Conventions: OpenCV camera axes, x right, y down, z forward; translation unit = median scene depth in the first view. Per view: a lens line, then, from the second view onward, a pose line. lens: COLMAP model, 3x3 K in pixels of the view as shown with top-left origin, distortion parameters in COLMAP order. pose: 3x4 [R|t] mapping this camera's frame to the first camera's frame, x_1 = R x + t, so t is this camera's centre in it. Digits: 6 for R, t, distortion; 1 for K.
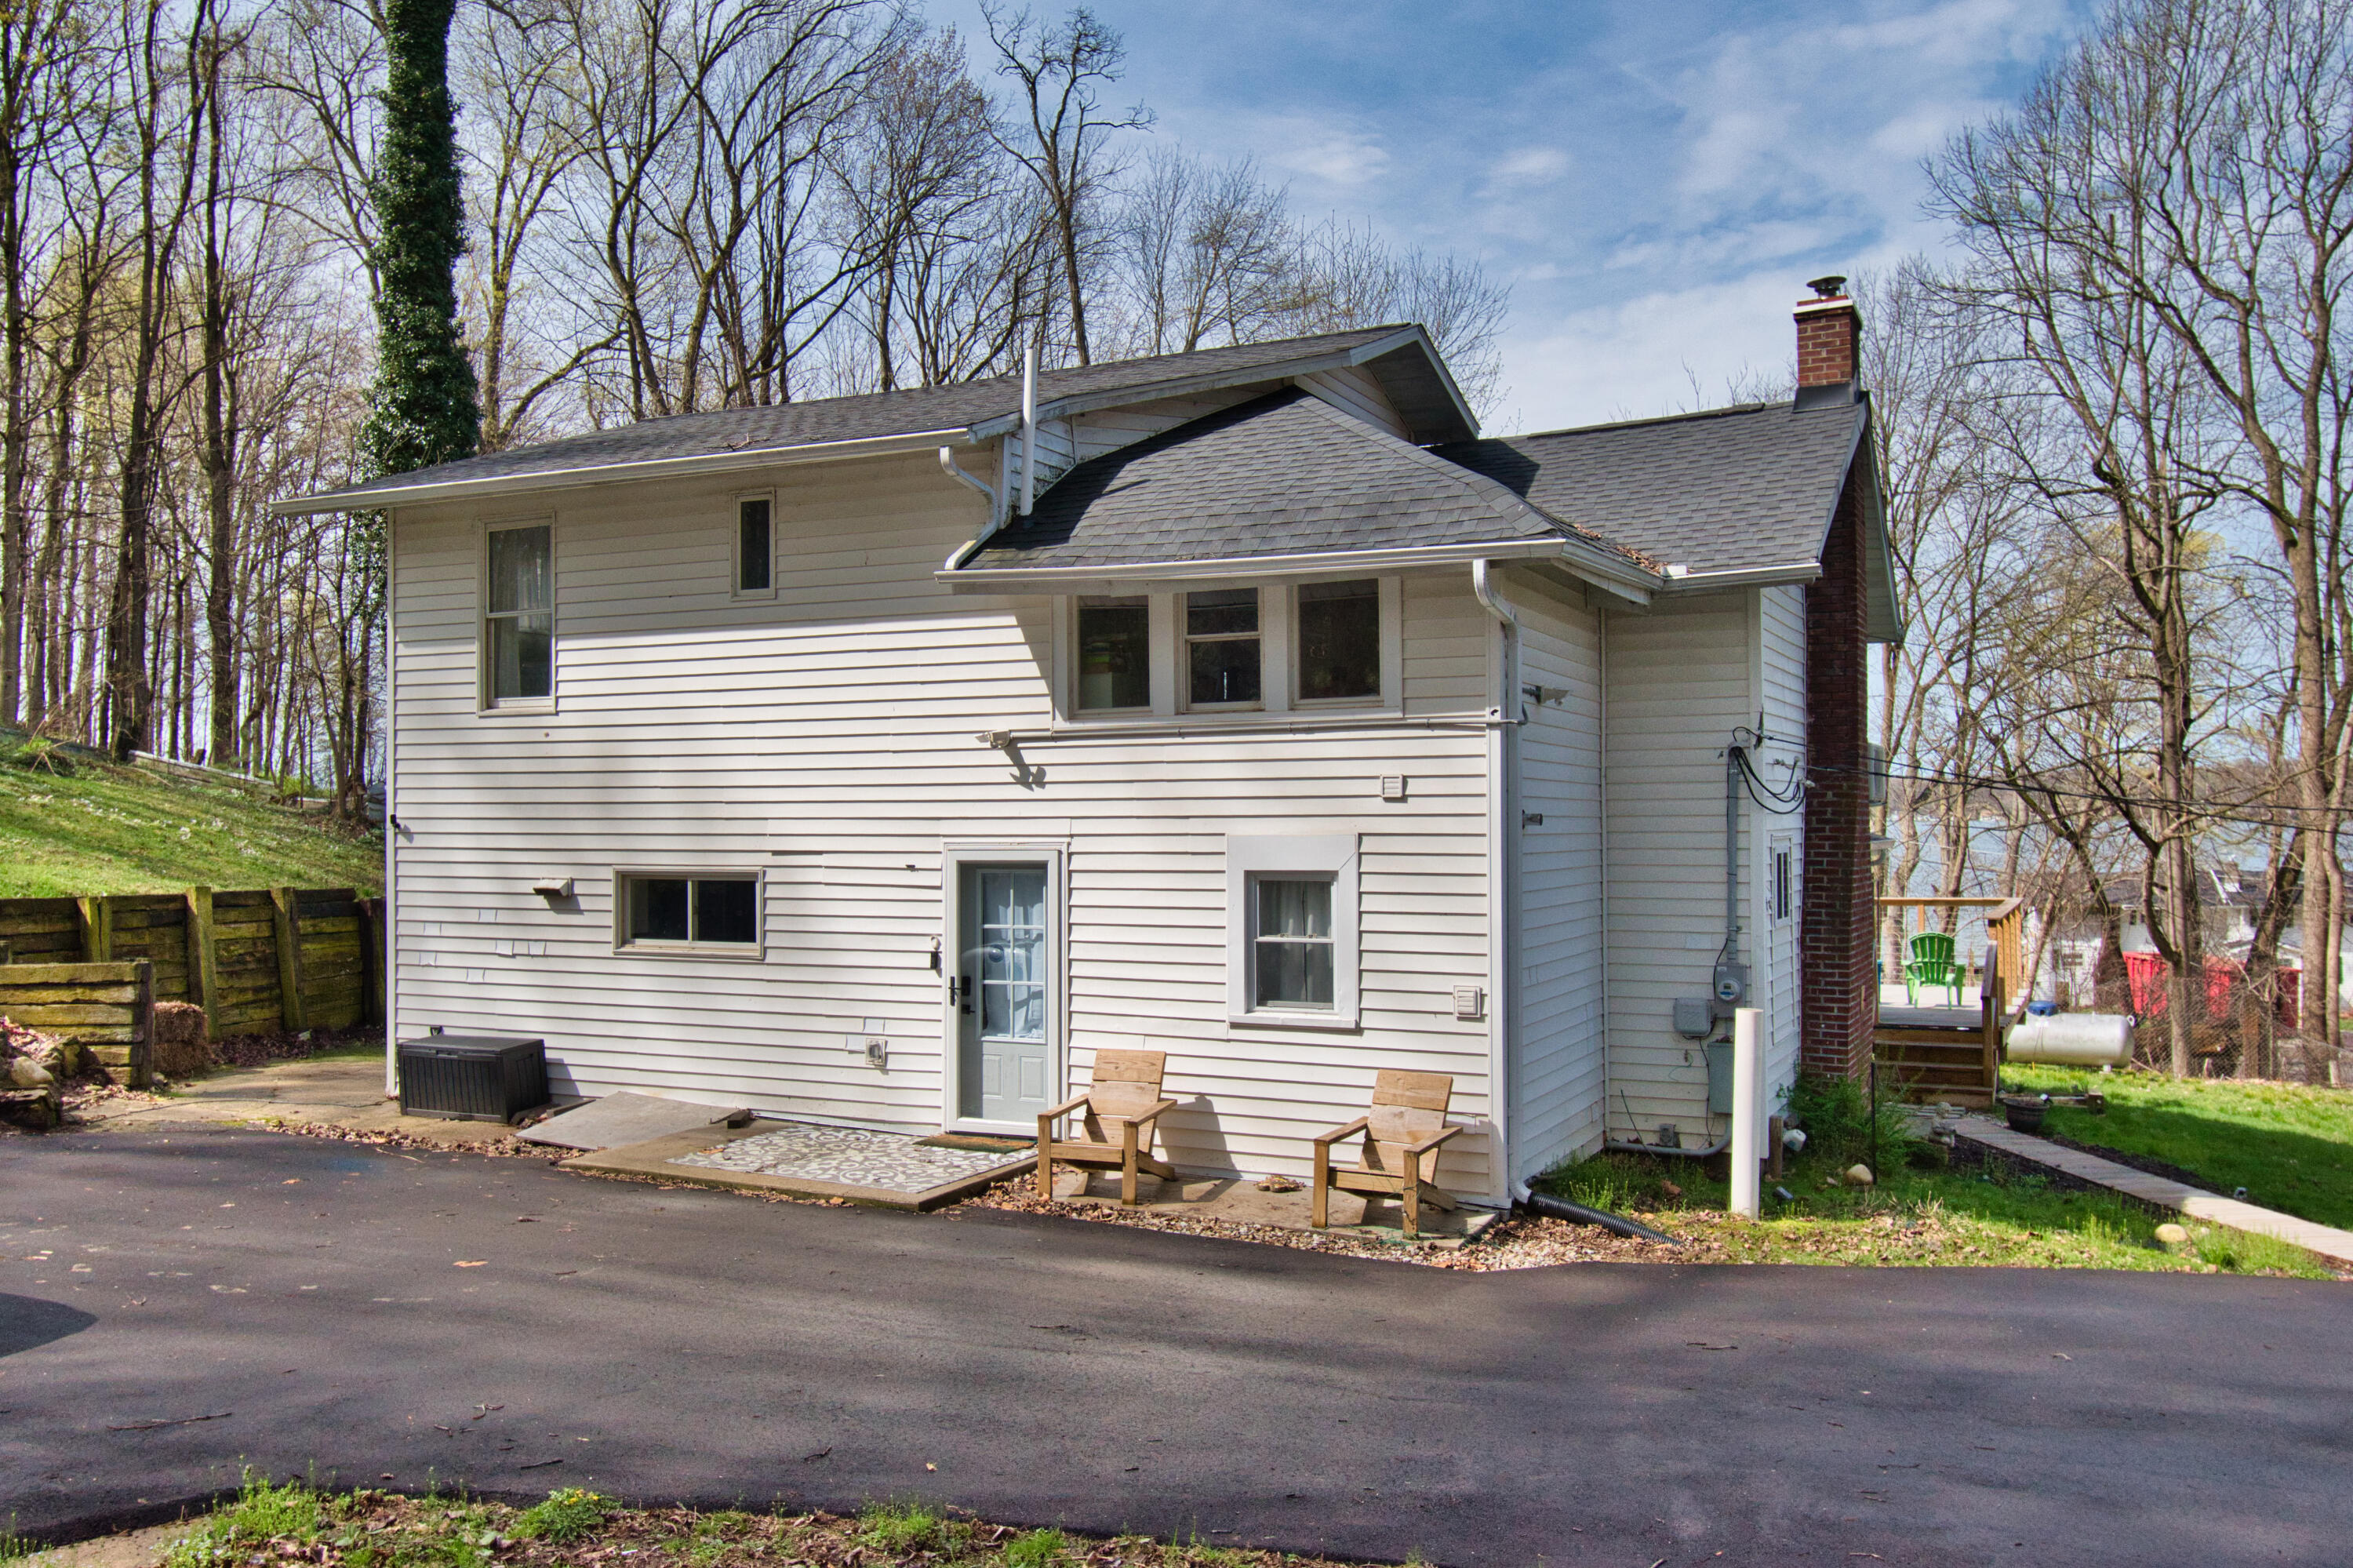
lens RADIAL K [[1910.6, 0, 1176.5], [0, 1910.6, 784.0], [0, 0, 1]] dist [-0.000831, -0.003619]
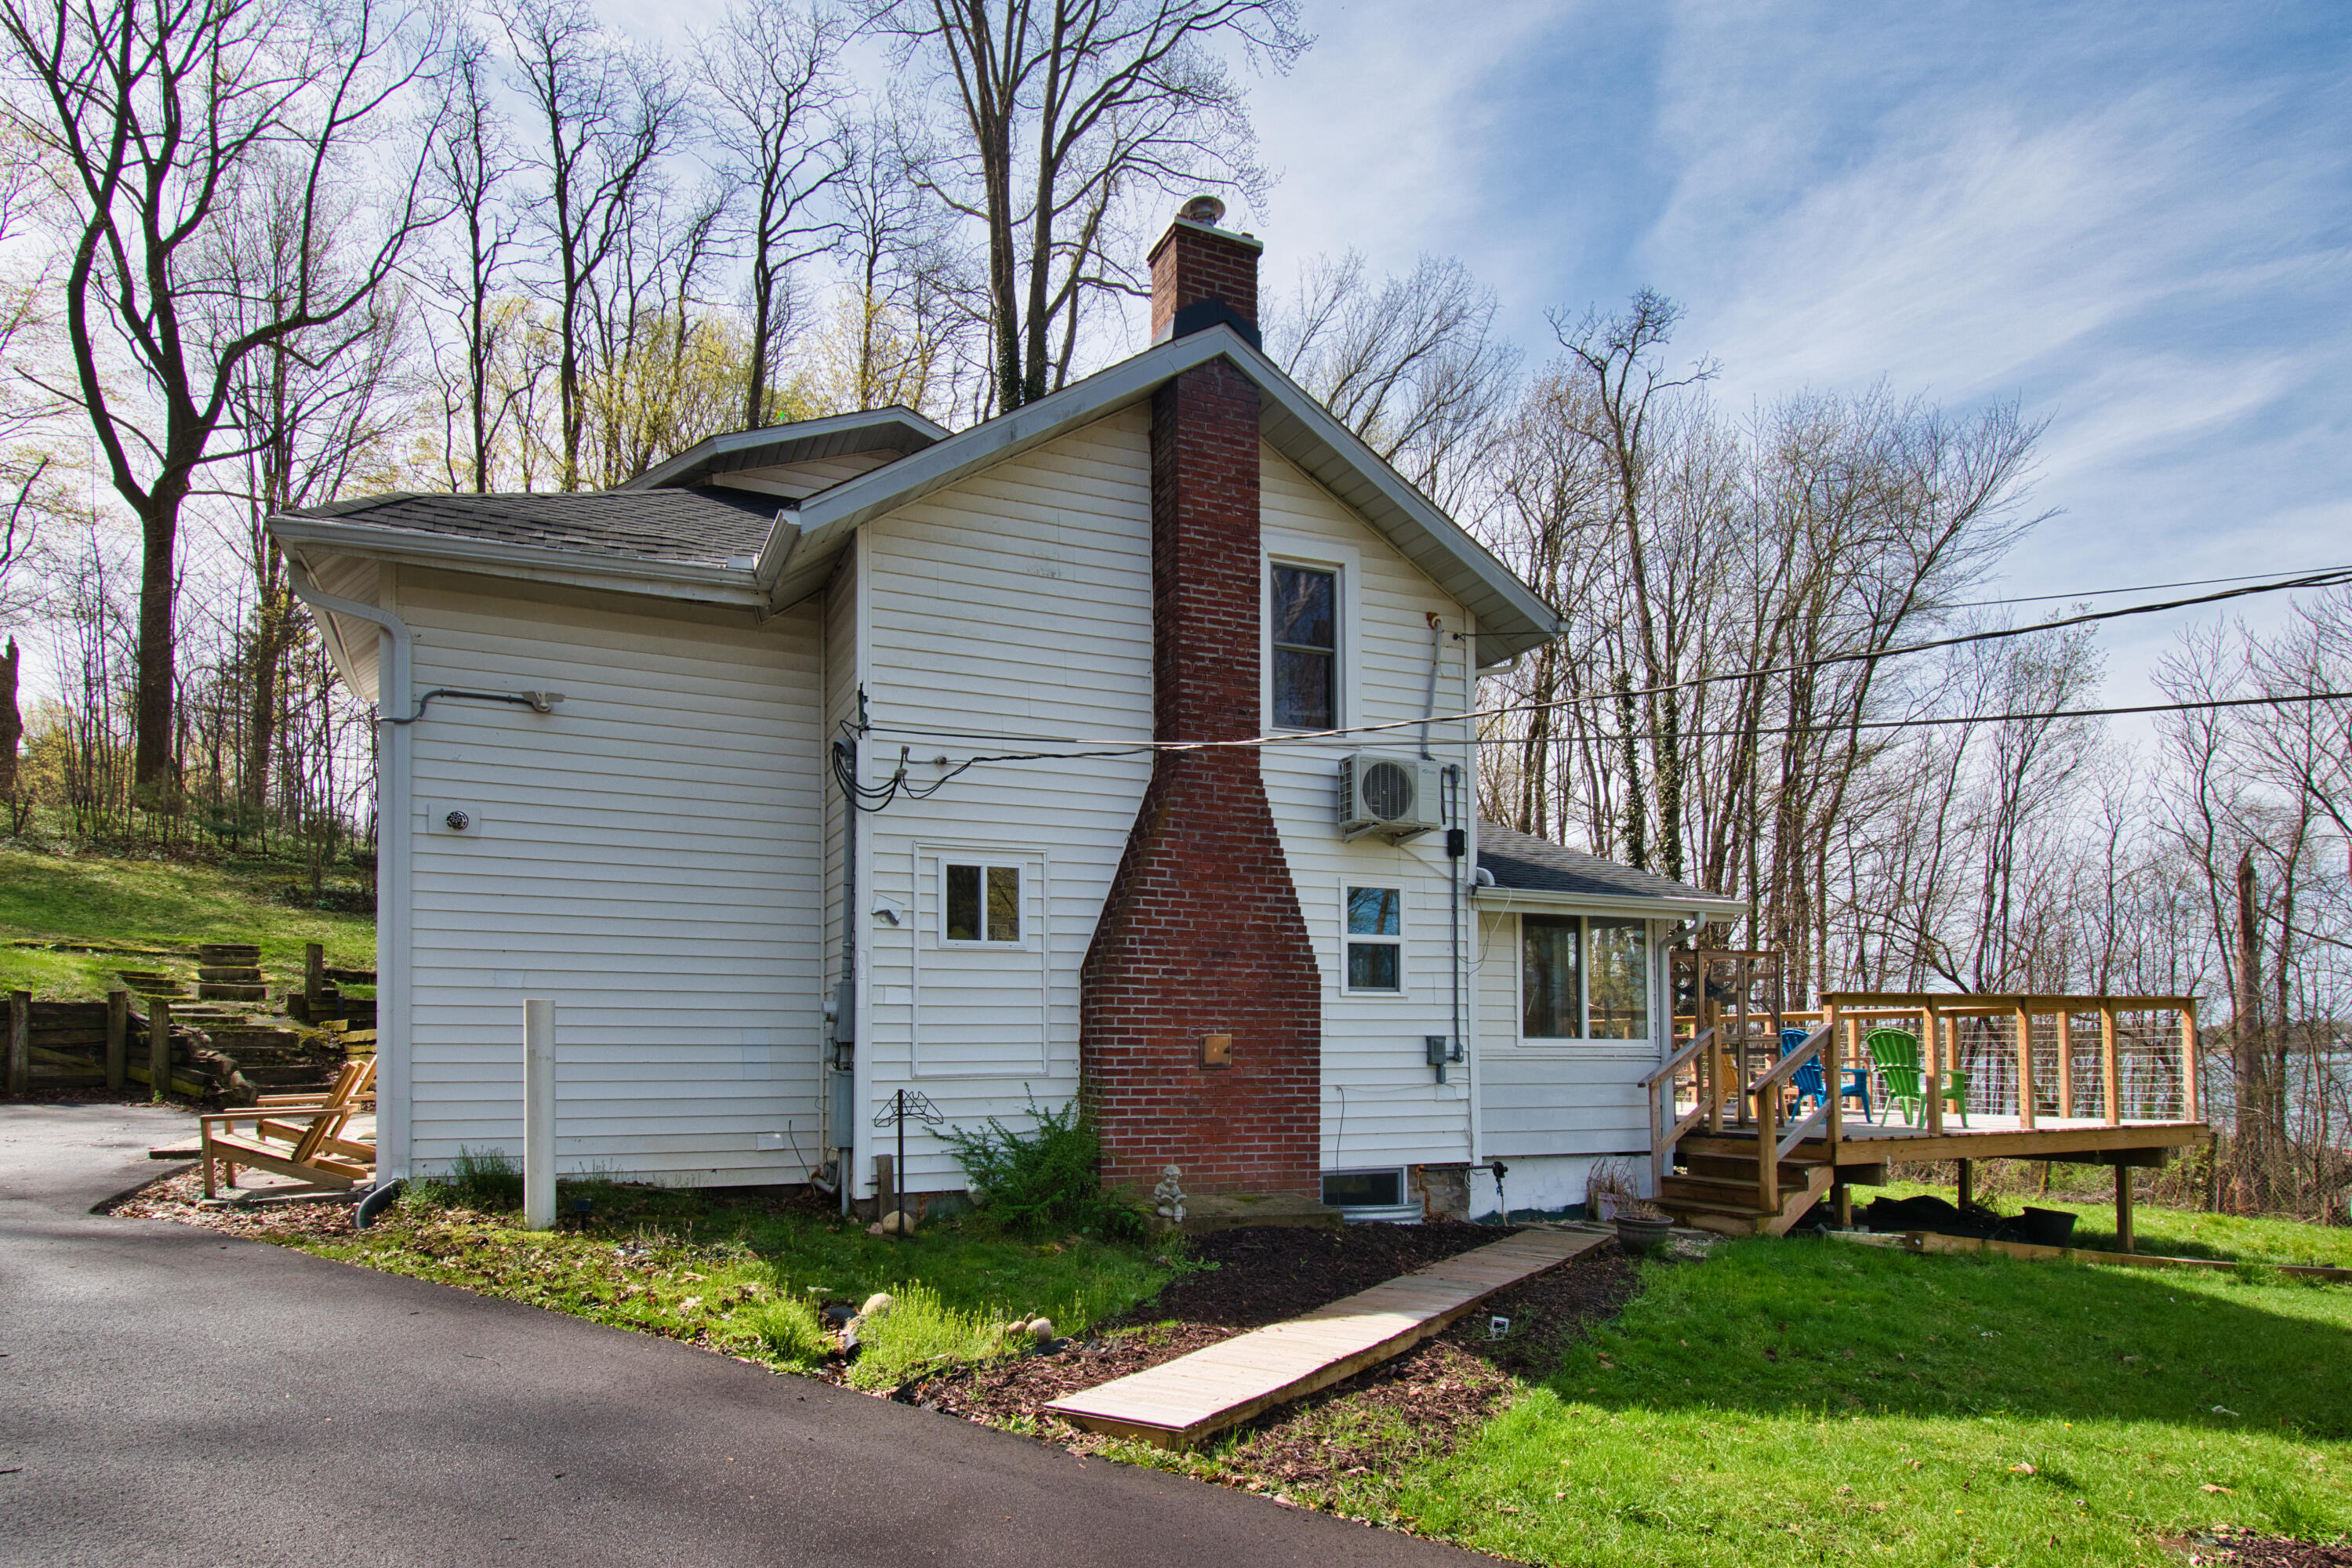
lens RADIAL K [[1369.3, 0, 1127.9], [0, 1369.3, 1023.7], [0, 0, 1]] dist [0.006658, -0.000059]
pose [[0.763191, -0.011061, -0.646078, 0.814337], [0.009455, 0.999938, -0.005951, 0.118440], [0.646103, -0.001567, 0.763248, 0.591024]]
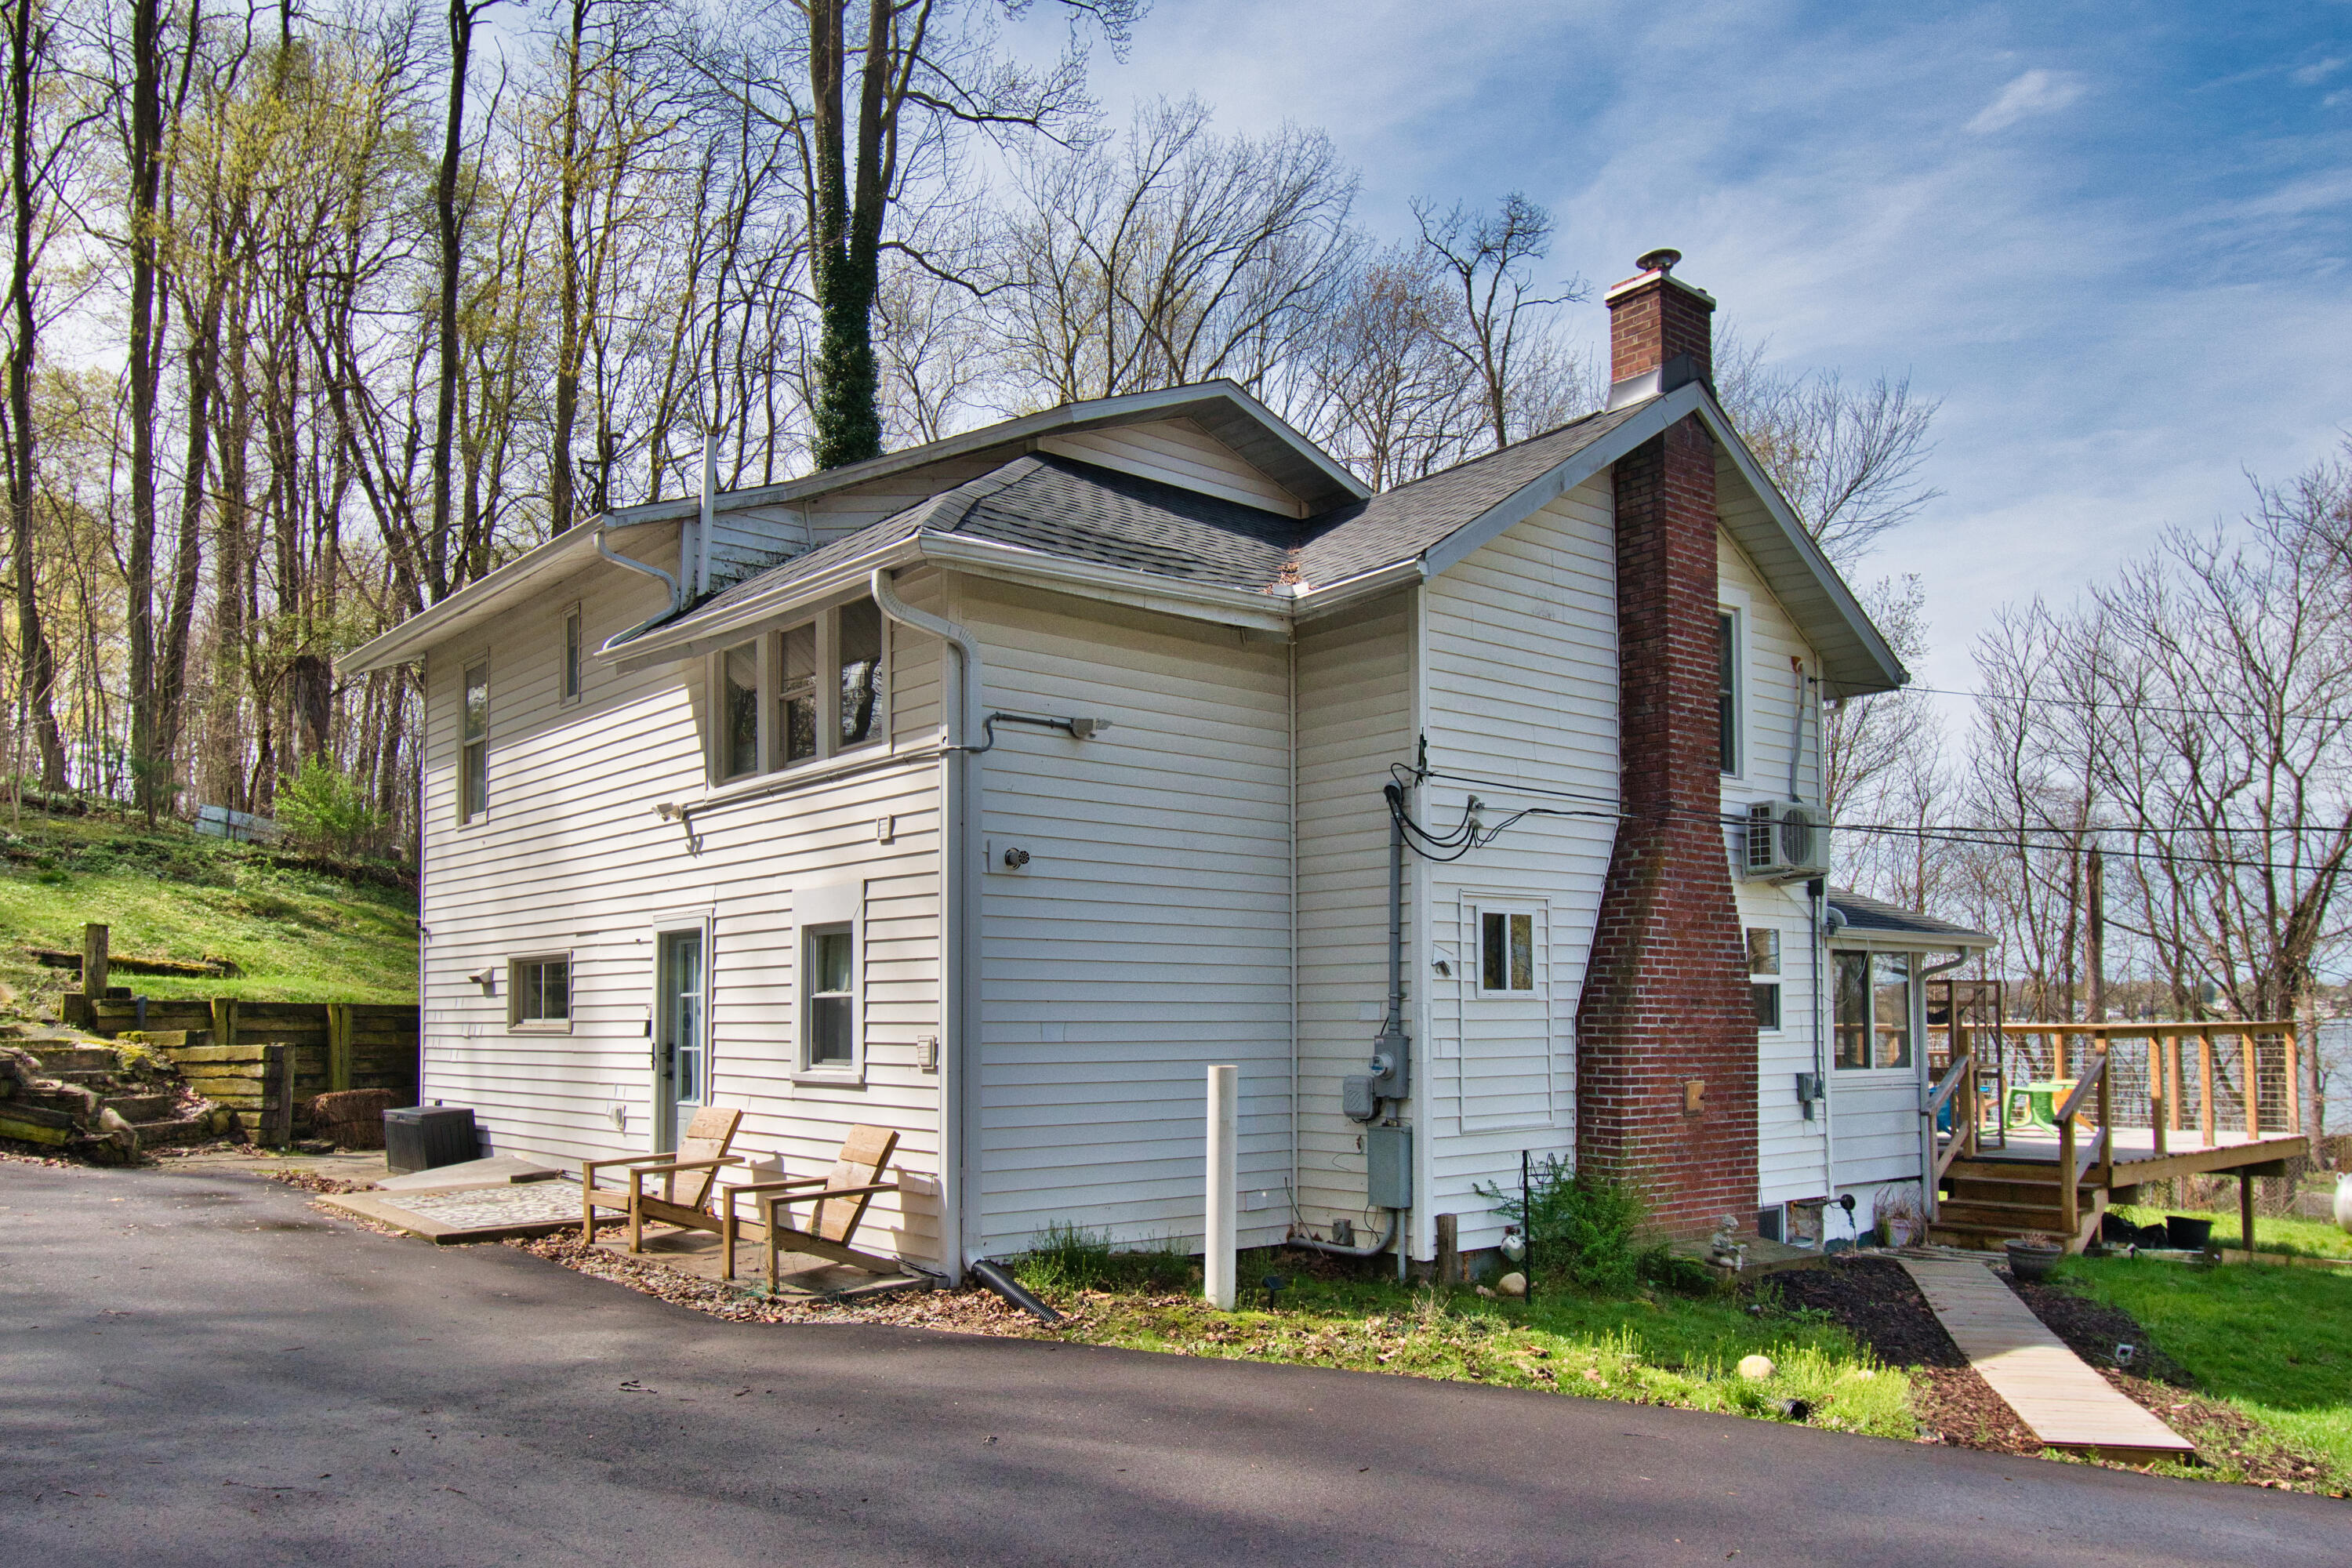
lens RADIAL K [[1747.8, 0, 1183.4], [0, 1747.8, 967.7], [0, 0, 1]] dist [0.000456, -0.001030]
pose [[0.919440, -0.011073, -0.393074, 0.516402], [0.006747, 0.999901, -0.012384, 0.072134], [0.393172, 0.008734, 0.919424, 0.229332]]
